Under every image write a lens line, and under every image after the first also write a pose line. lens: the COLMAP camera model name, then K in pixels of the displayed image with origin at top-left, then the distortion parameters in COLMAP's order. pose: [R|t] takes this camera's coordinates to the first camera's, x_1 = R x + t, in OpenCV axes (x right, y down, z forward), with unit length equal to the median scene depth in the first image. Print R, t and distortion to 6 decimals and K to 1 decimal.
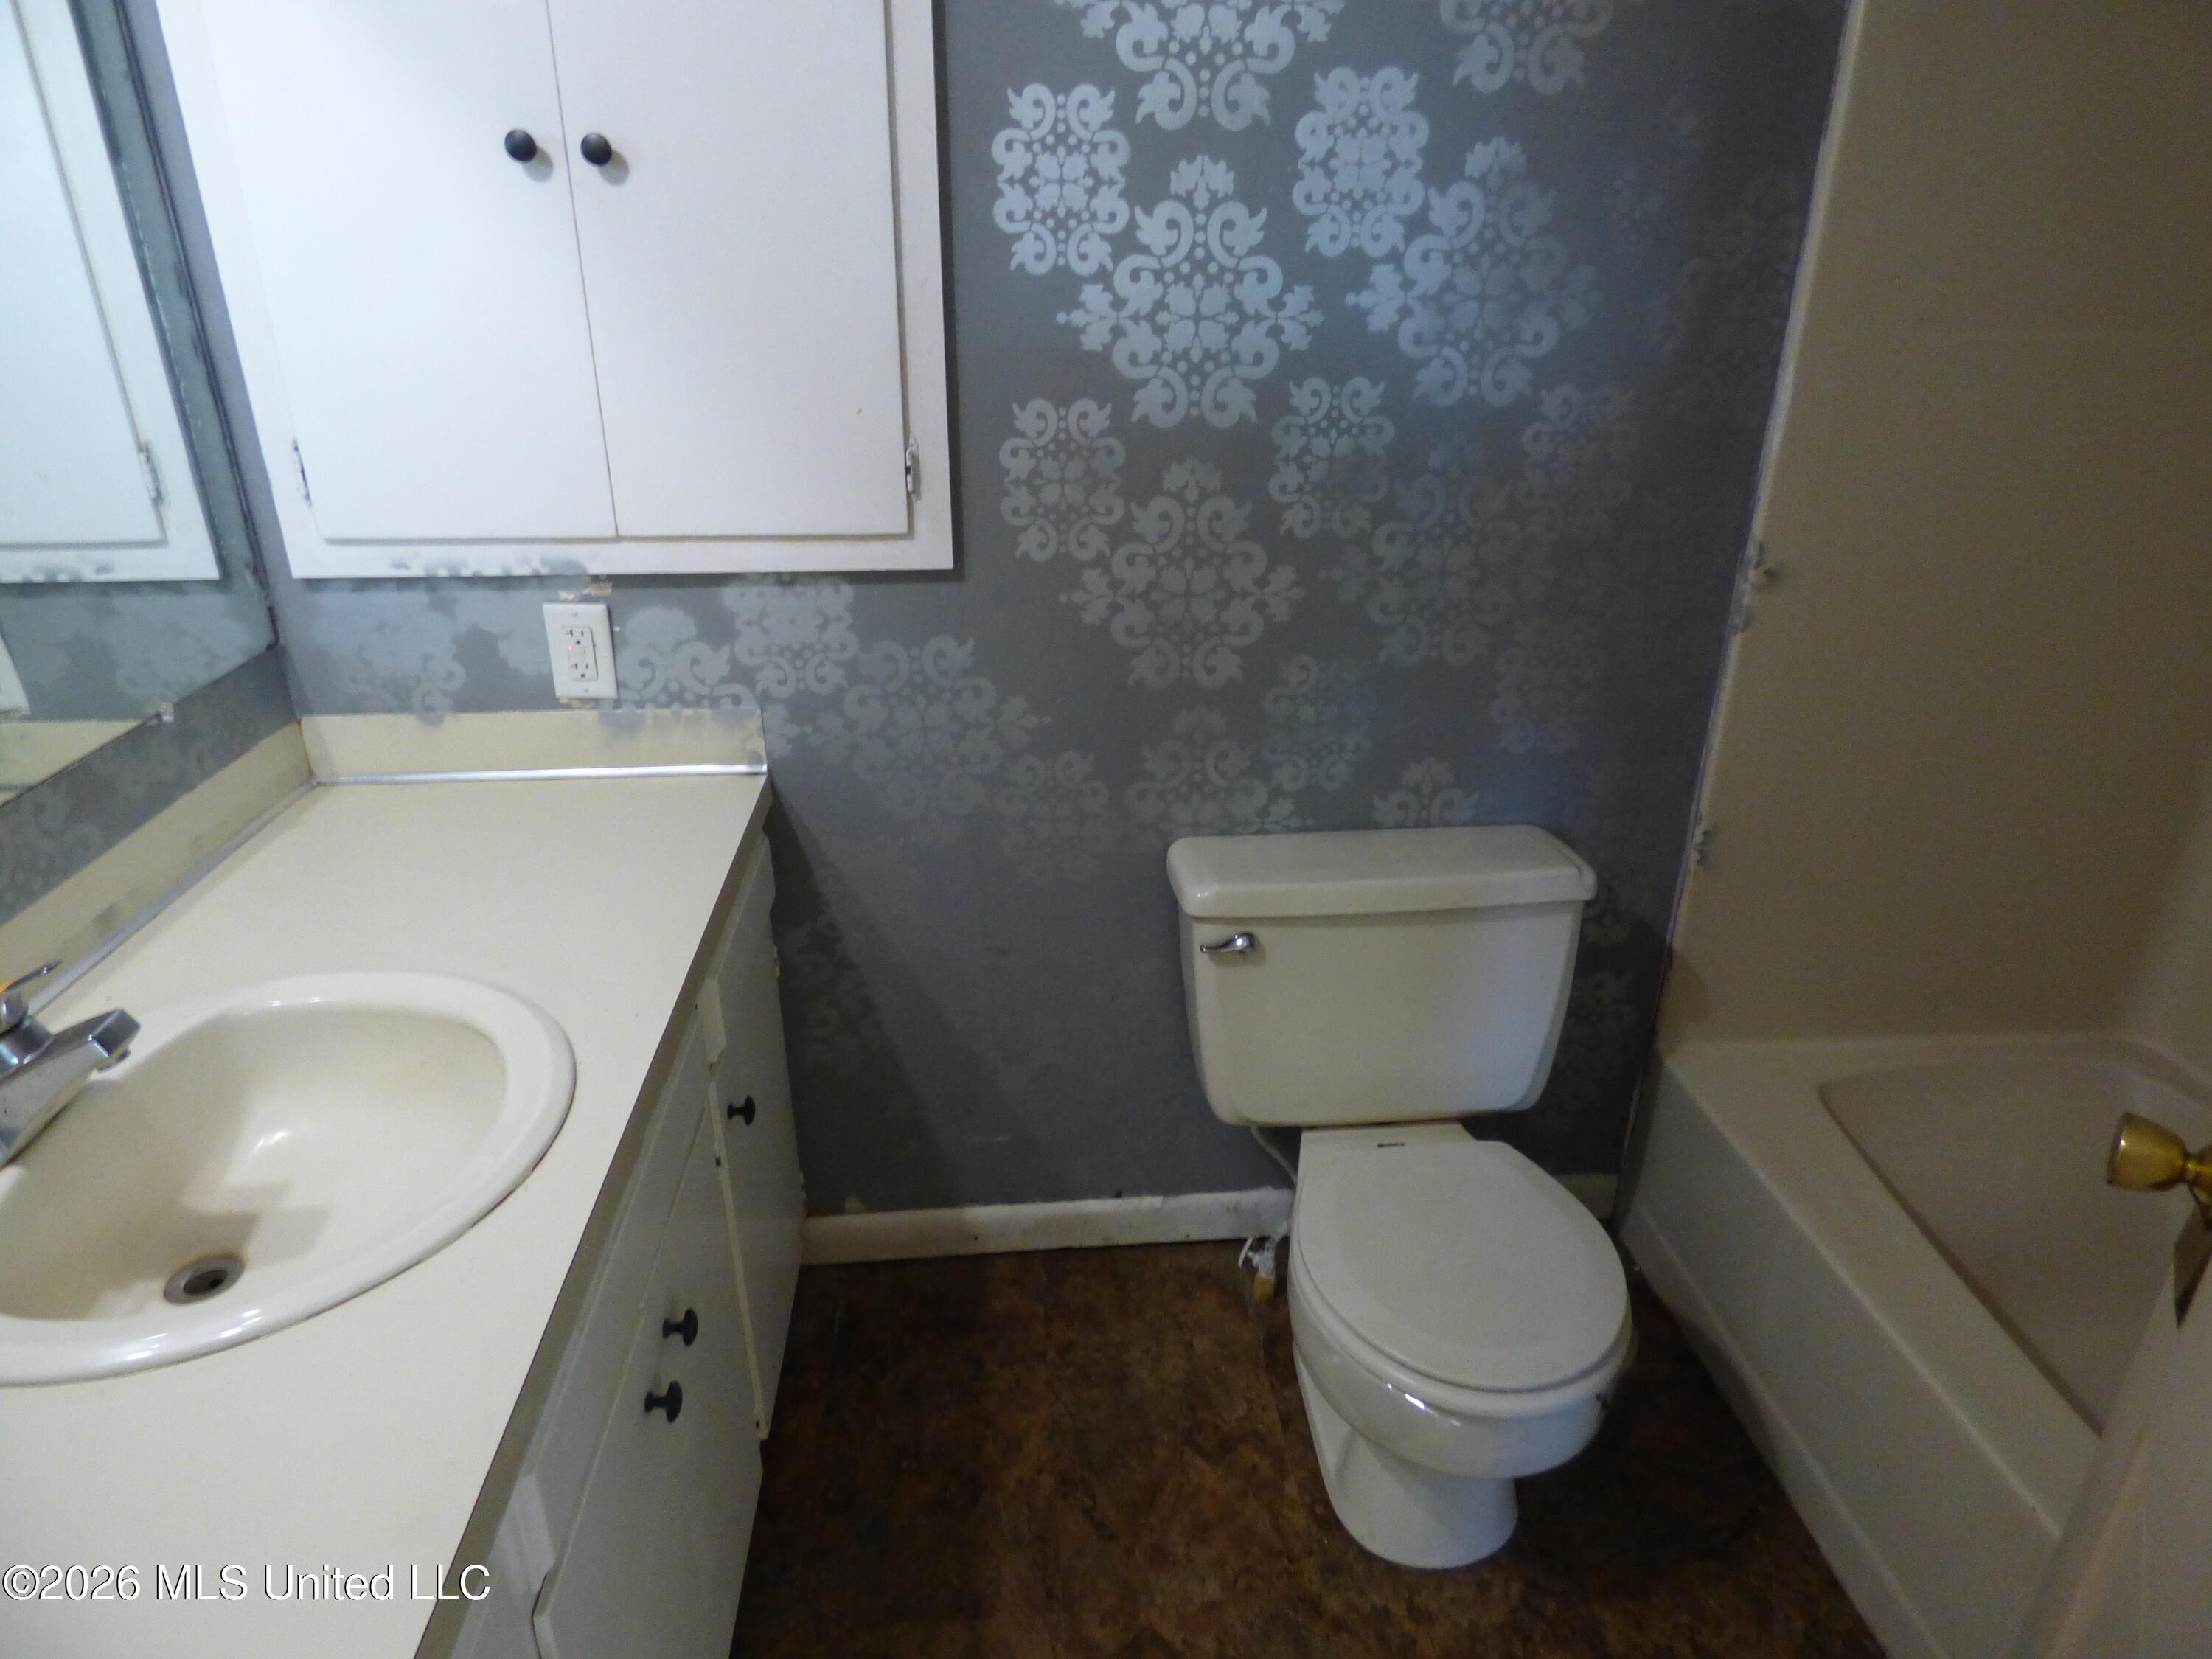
lens RADIAL K [[1338.2, 0, 1108.5], [0, 1338.2, 833.9], [0, 0, 1]] dist [-0.029900, -0.004873]
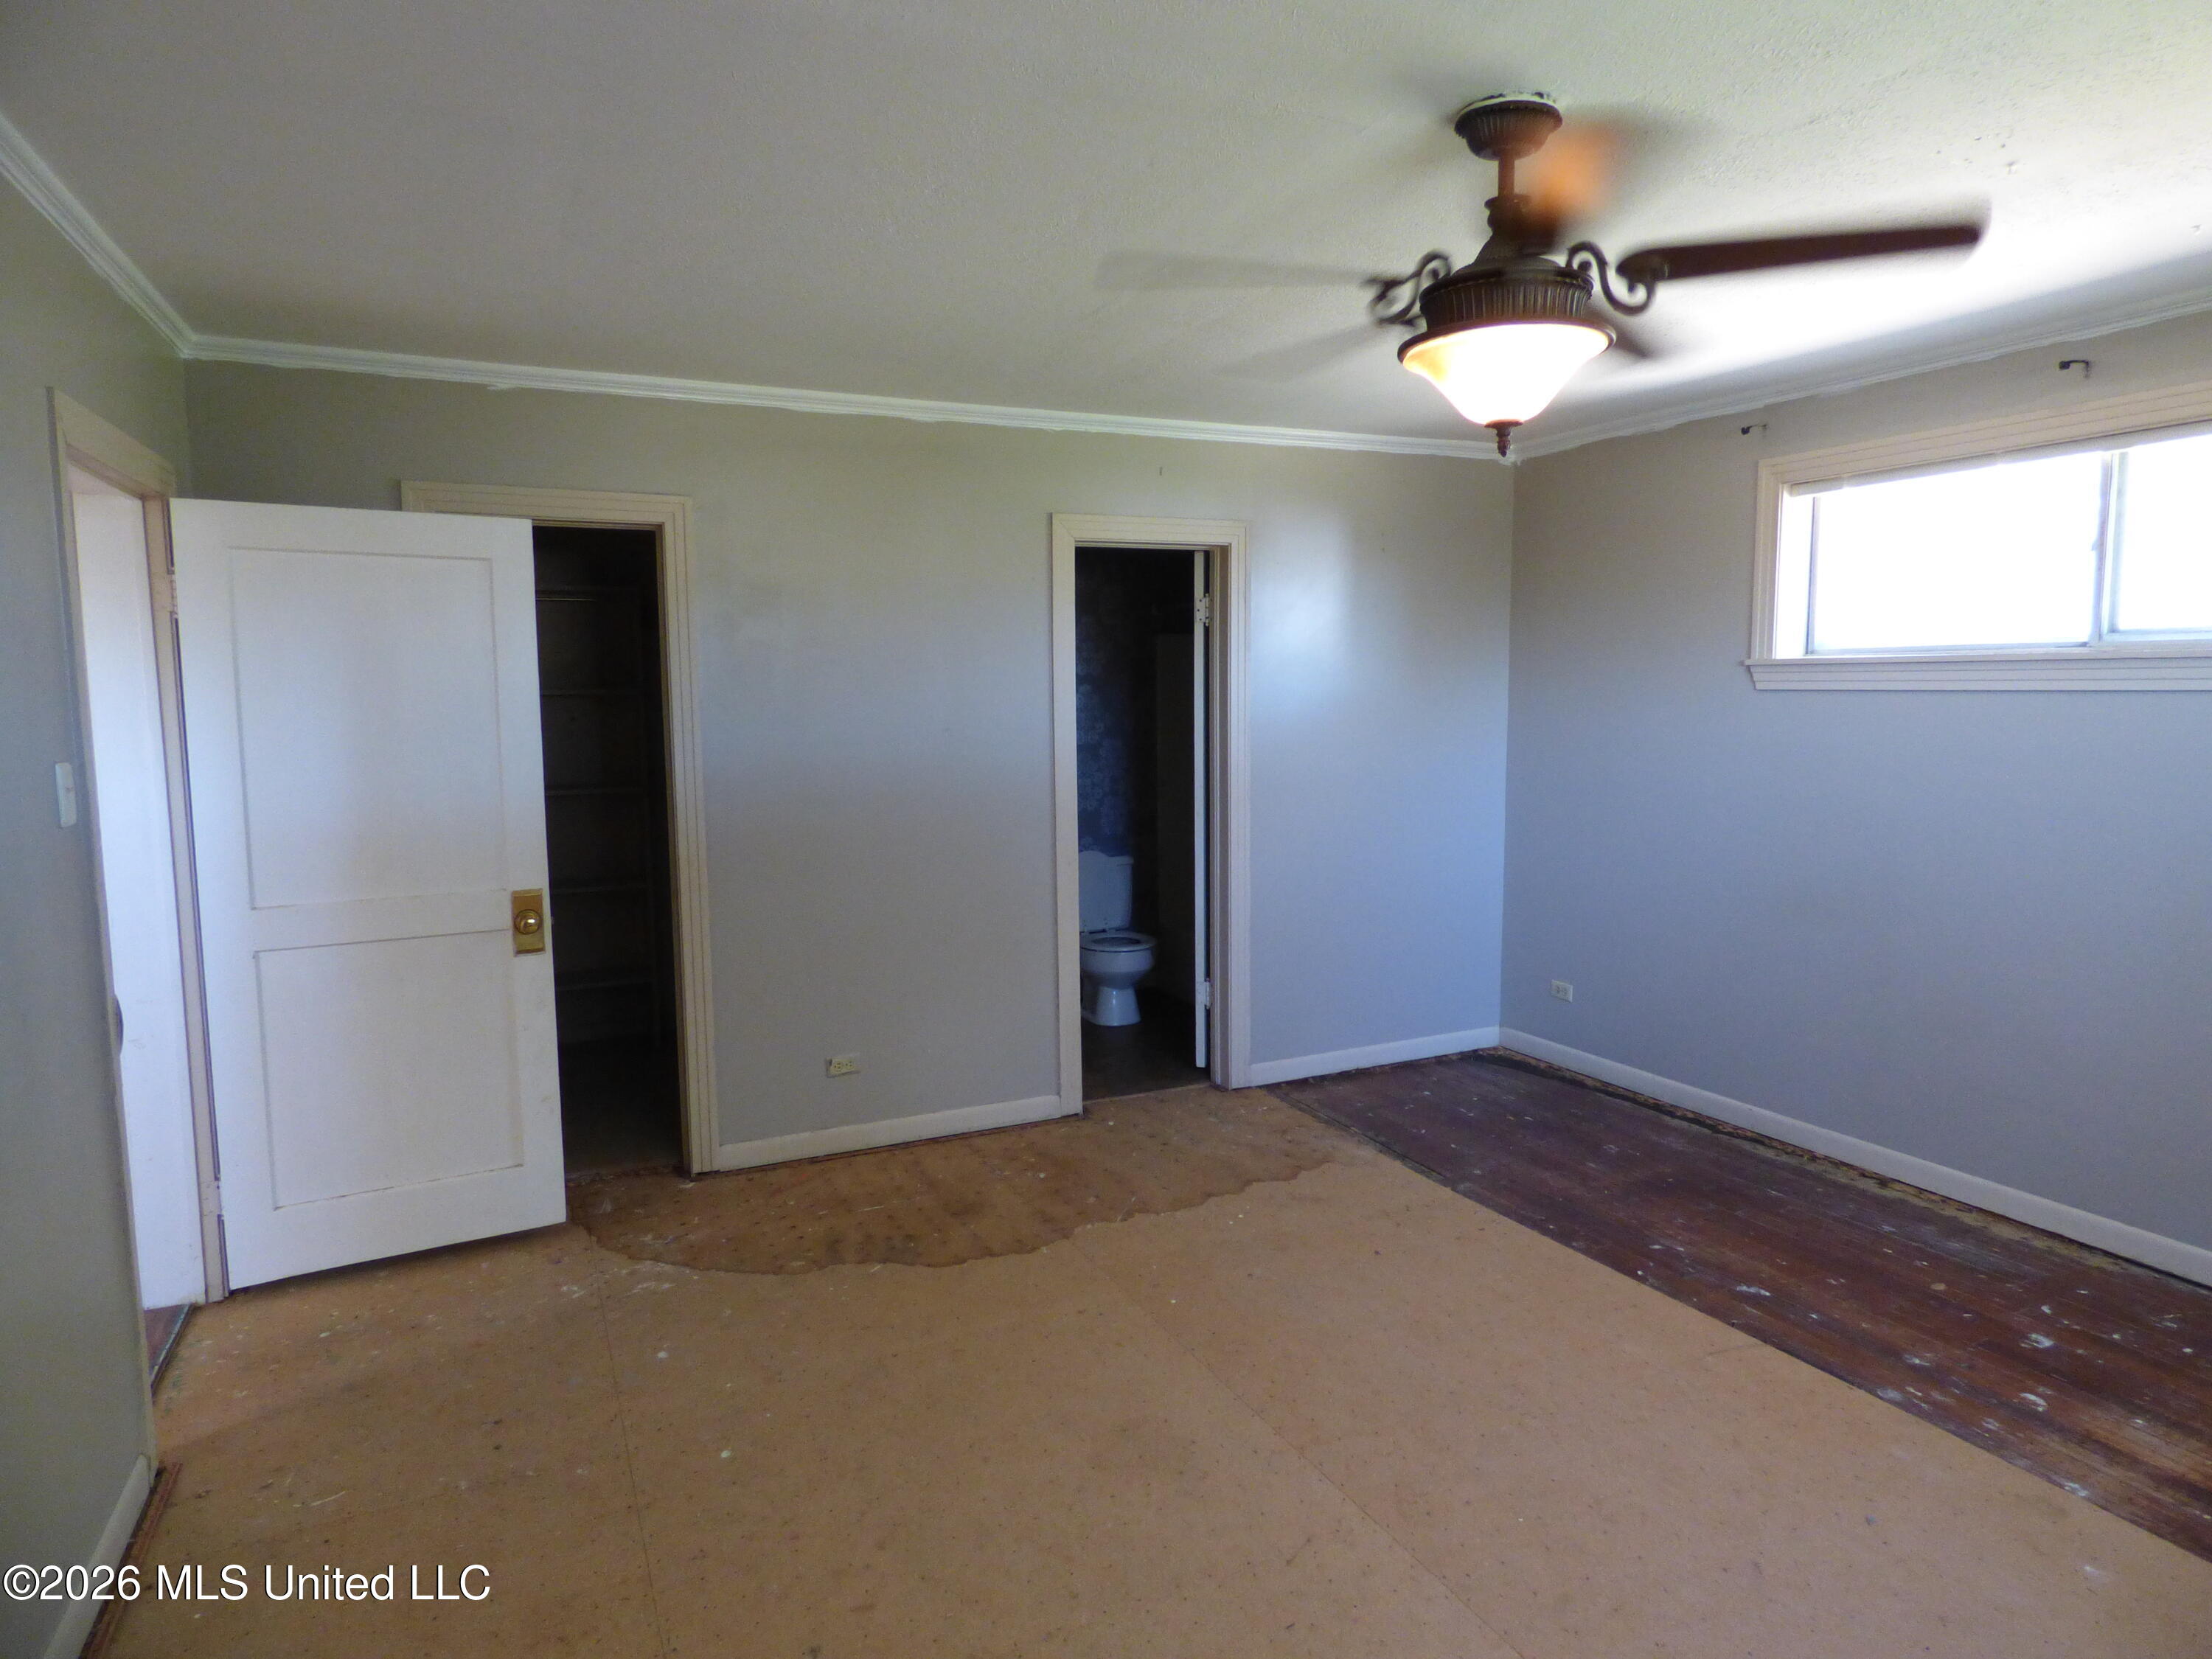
lens RADIAL K [[1338.2, 0, 1119.2], [0, 1338.2, 824.4], [0, 0, 1]] dist [-0.029900, -0.004873]
pose [[0.945733, -0.051028, 0.320913, -0.888780], [0.149311, 0.945402, -0.289693, 1.029735], [-0.288609, 0.321888, 0.901717, -2.447149]]
